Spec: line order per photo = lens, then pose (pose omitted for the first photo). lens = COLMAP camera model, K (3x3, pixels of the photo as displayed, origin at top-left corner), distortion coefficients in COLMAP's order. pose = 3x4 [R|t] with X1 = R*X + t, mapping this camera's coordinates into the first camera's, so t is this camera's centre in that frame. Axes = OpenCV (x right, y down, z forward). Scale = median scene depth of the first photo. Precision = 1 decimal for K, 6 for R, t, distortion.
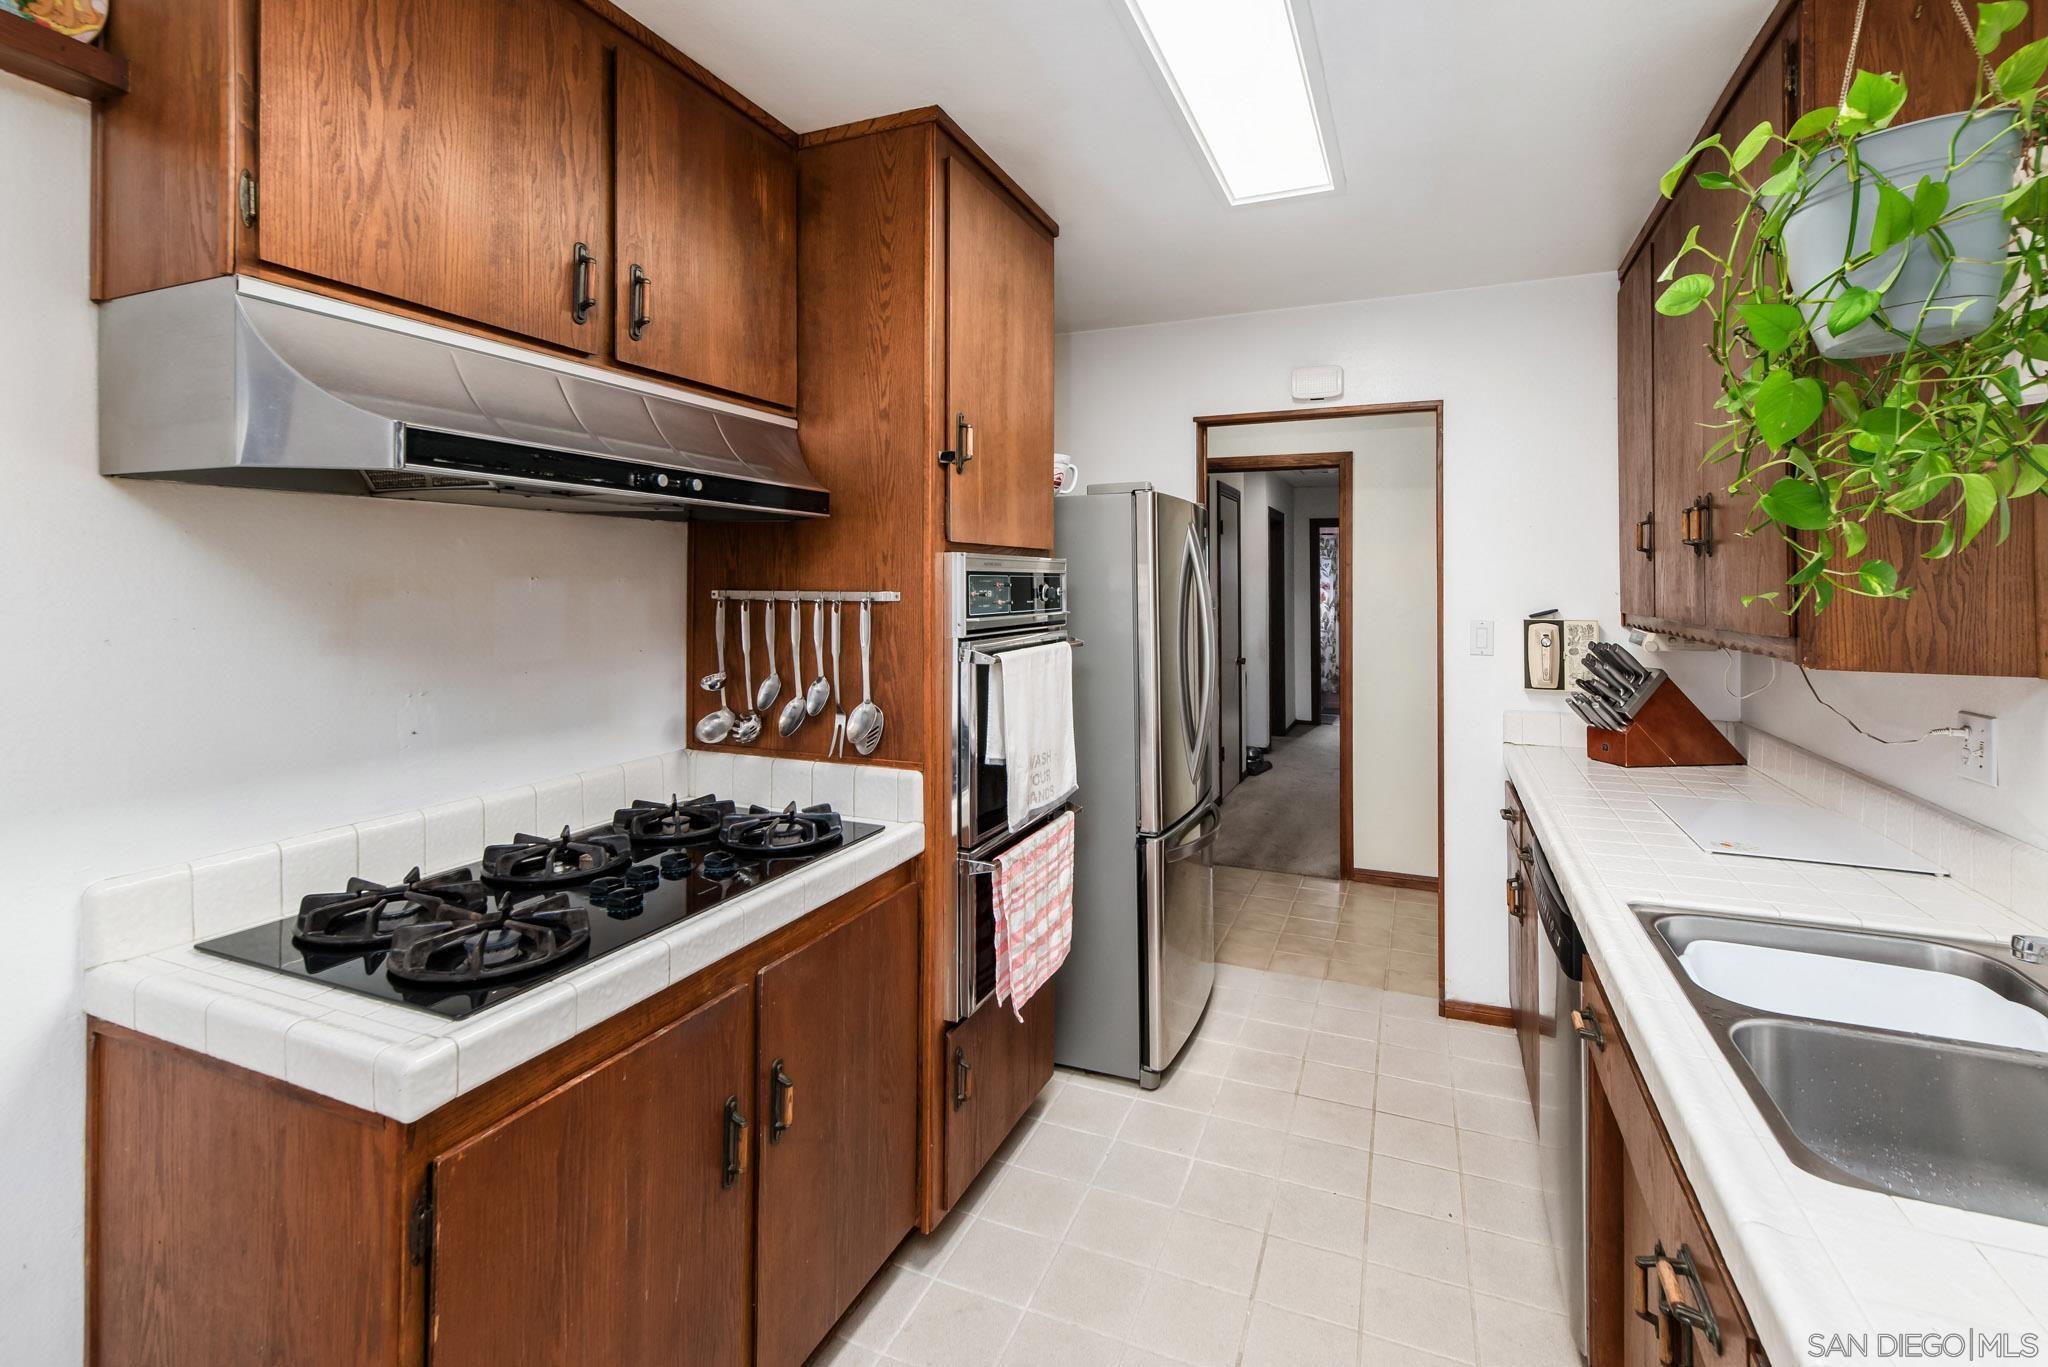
lens RADIAL K [[923.3, 0, 1039.3], [0, 923.3, 583.5], [0, 0, 1]] dist [0.000454, 0.000717]
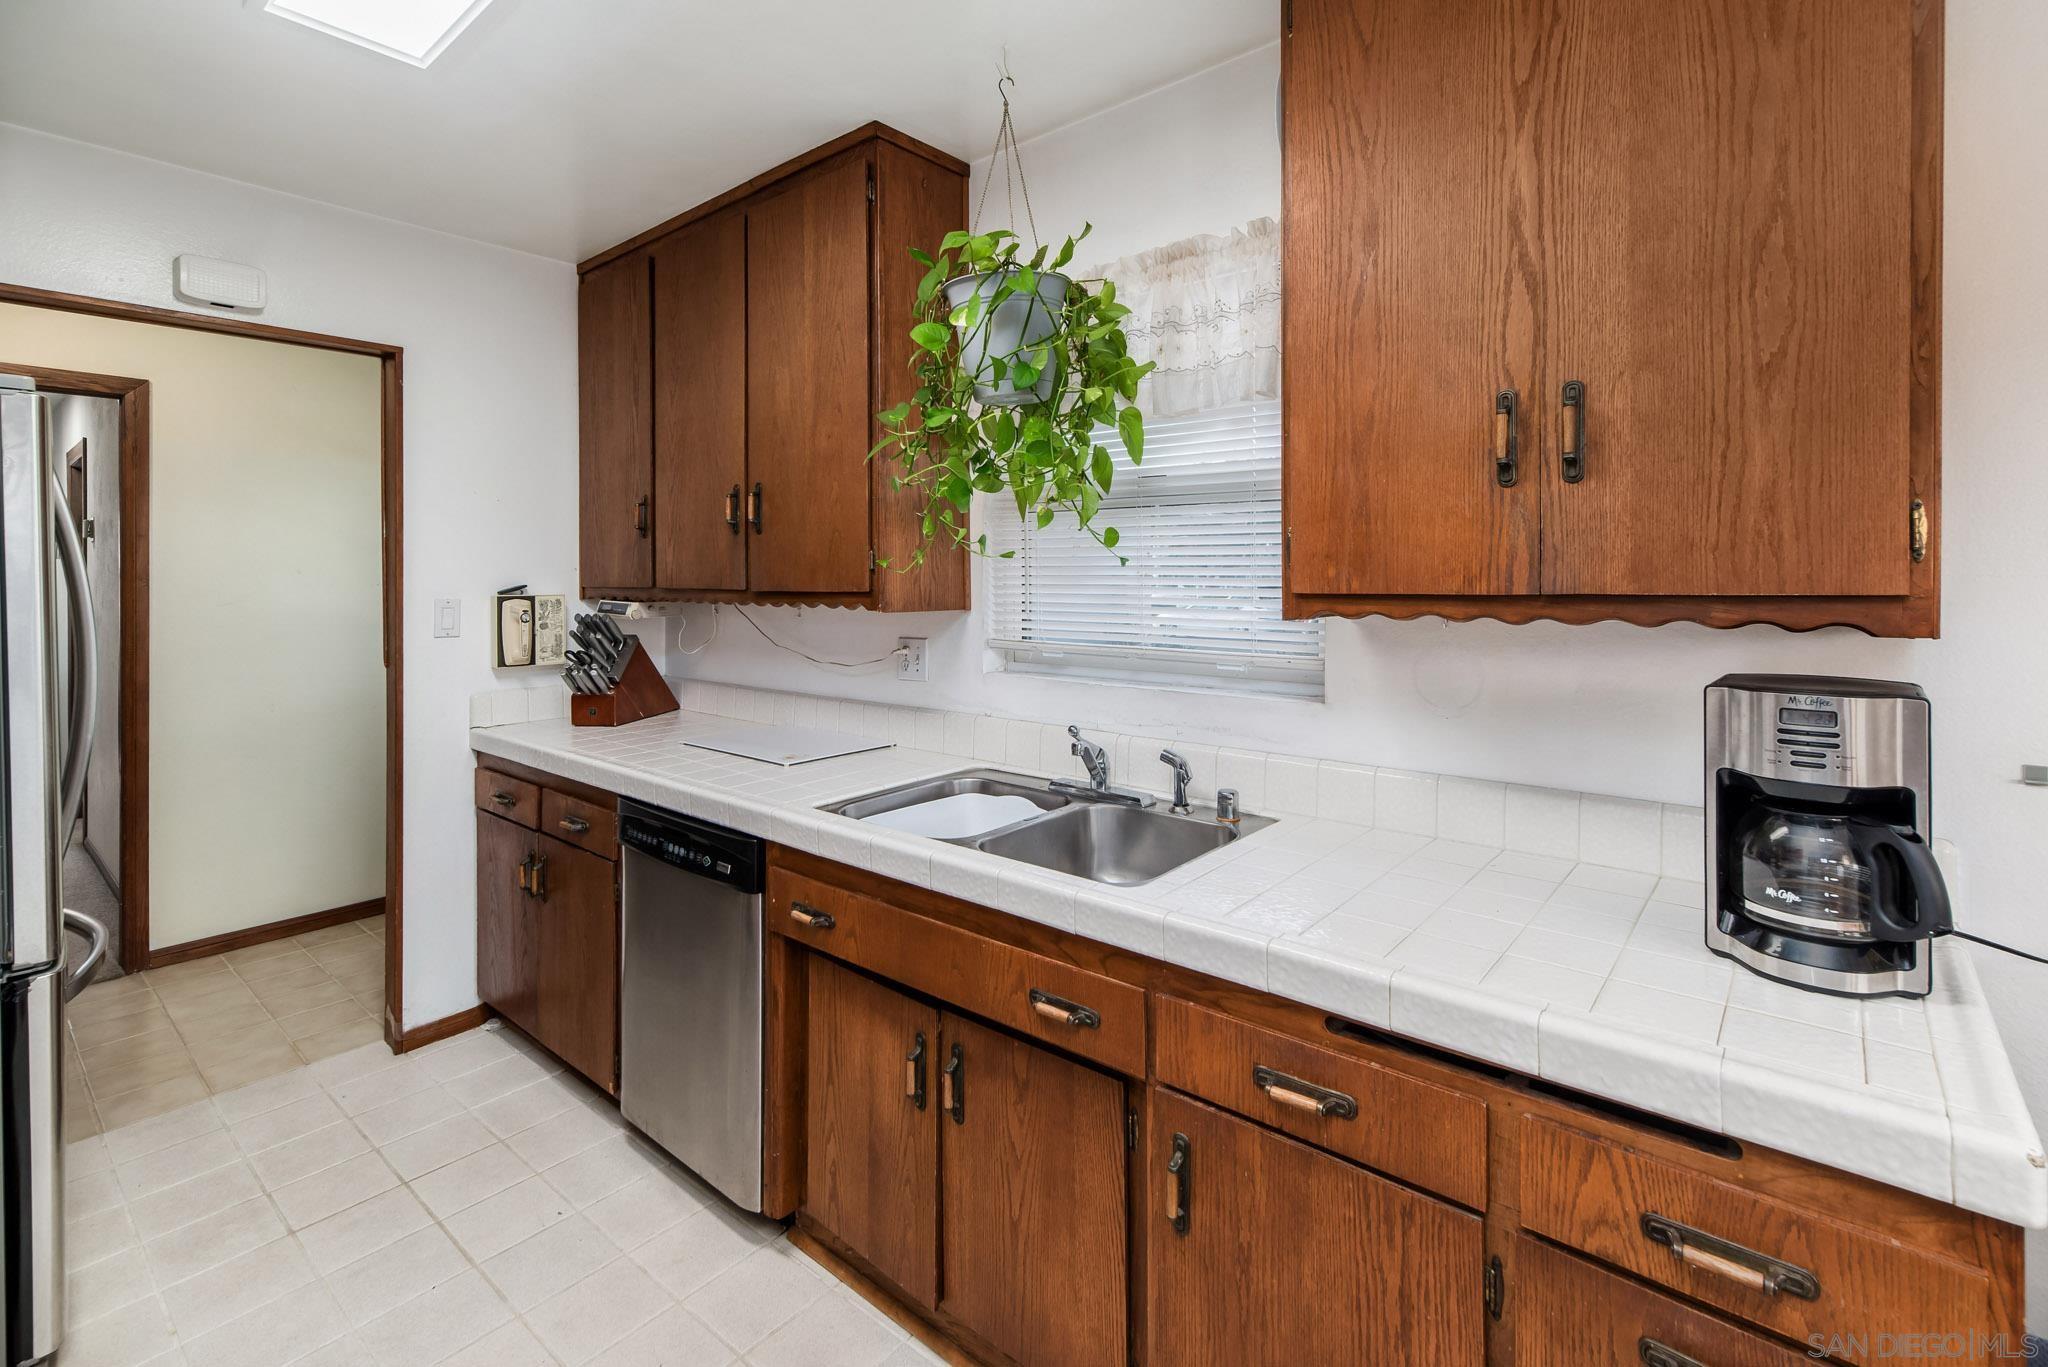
lens RADIAL K [[923.3, 0, 1028.3], [0, 923.3, 576.1], [0, 0, 1]] dist [0.000454, 0.000717]
pose [[0.287077, -0.005072, 0.957894, -0.256167], [0.001475, 0.999987, 0.004853, 0.015061], [-0.957906, 0.000019, 0.287081, 0.201608]]
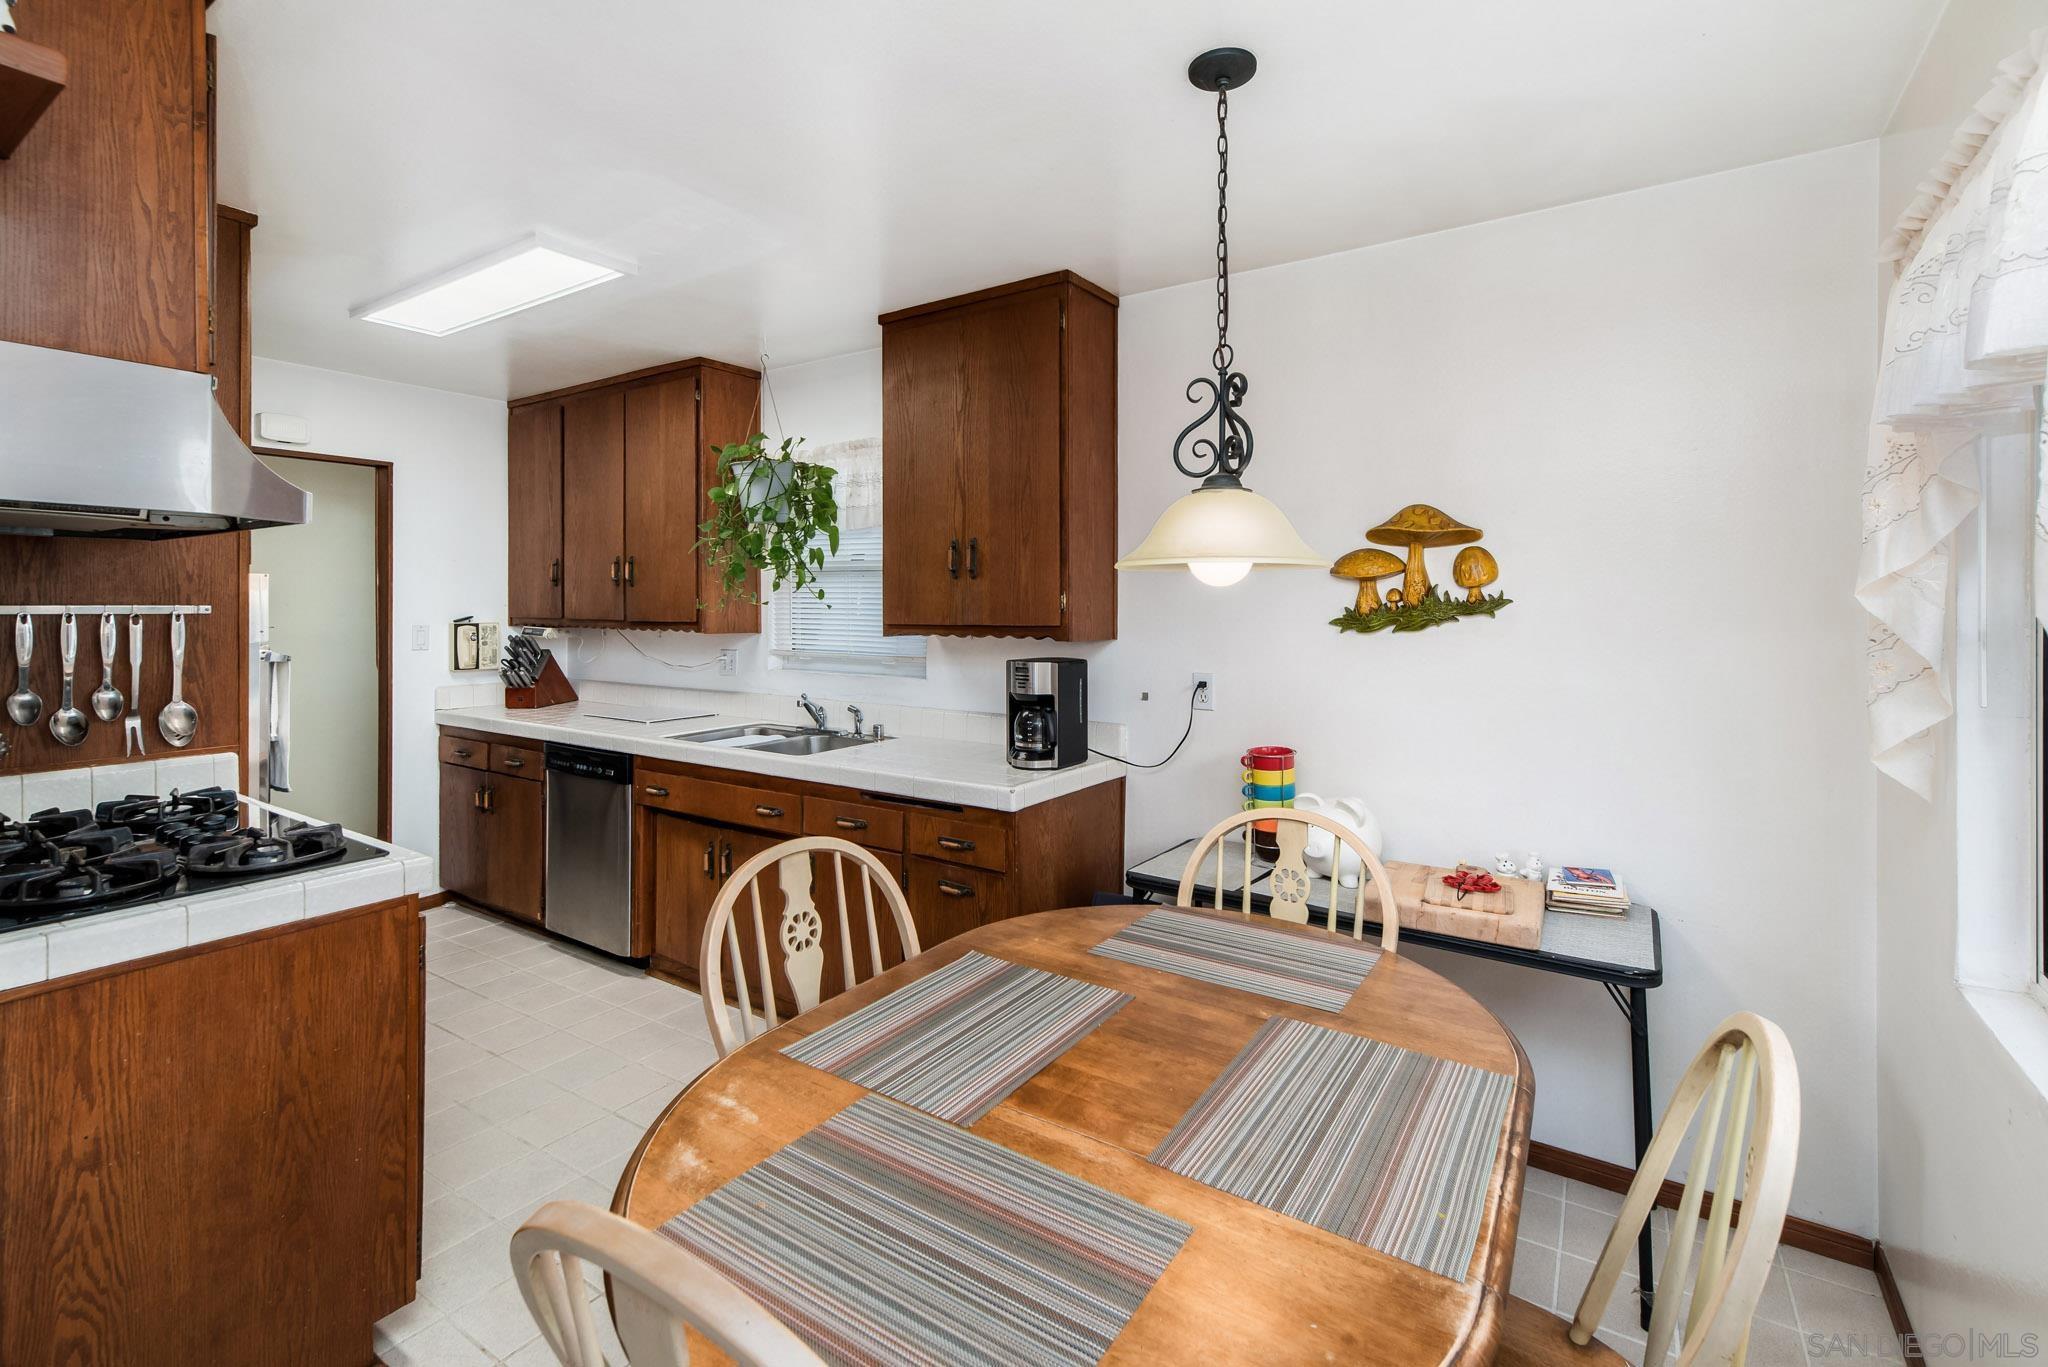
lens RADIAL K [[923.3, 0, 1021.2], [0, 923.3, 611.4], [0, 0, 1]] dist [0.000454, 0.000717]
pose [[0.185519, -0.010114, 0.982589, -0.797678], [-0.005499, 0.999921, 0.011331, -0.001707], [-0.982625, -0.007505, 0.185449, -0.169025]]
